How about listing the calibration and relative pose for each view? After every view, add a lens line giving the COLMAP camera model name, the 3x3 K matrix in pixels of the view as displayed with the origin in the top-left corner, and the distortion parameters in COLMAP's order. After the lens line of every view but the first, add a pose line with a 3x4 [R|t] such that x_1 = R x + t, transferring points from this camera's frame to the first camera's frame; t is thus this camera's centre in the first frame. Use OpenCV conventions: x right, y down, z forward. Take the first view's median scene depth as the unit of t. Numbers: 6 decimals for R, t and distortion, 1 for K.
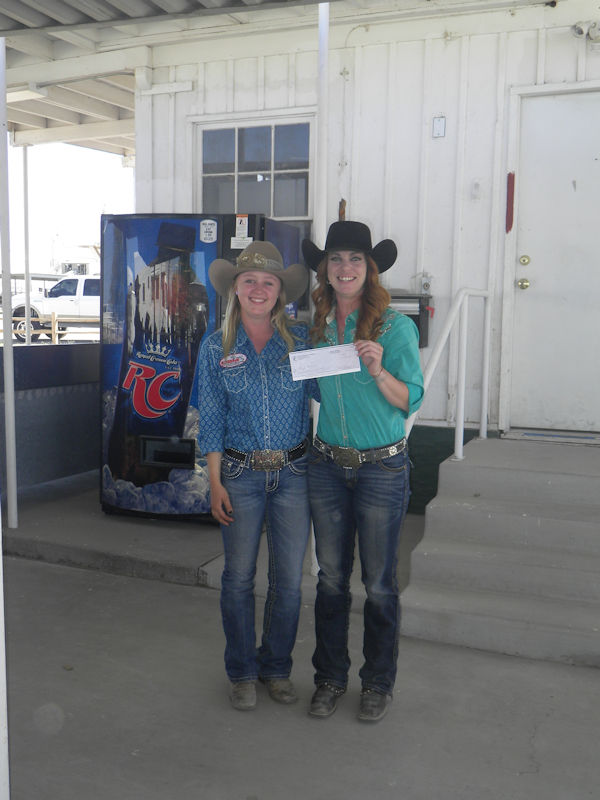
lens RADIAL K [[851.6, 0, 303.3], [0, 851.6, 403.0], [0, 0, 1]] dist [-0.005126, -0.005967]
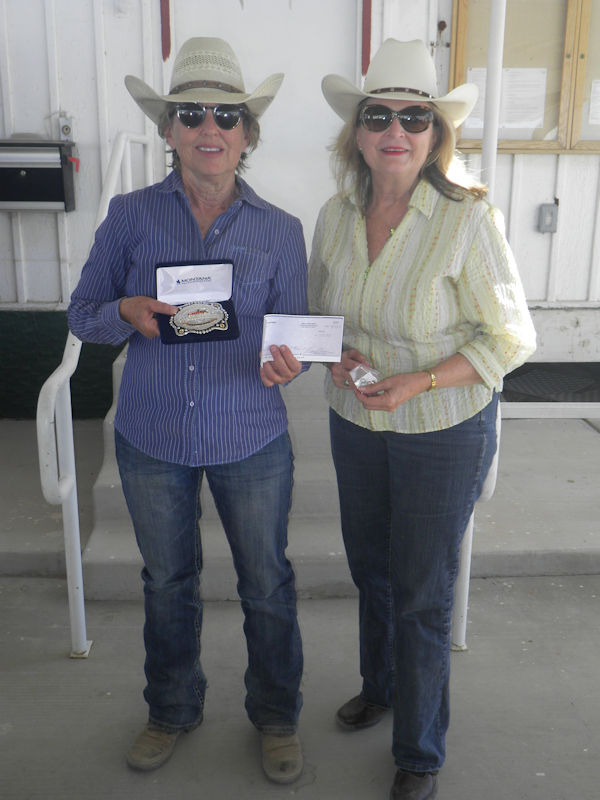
lens RADIAL K [[851.6, 0, 303.3], [0, 851.6, 403.0], [0, 0, 1]] dist [-0.005126, -0.005967]
pose [[0.907623, -0.121122, 0.401934, -0.000414], [0.053067, 0.982894, 0.176361, -0.018979], [-0.416419, -0.138740, 0.898524, 0.189775]]
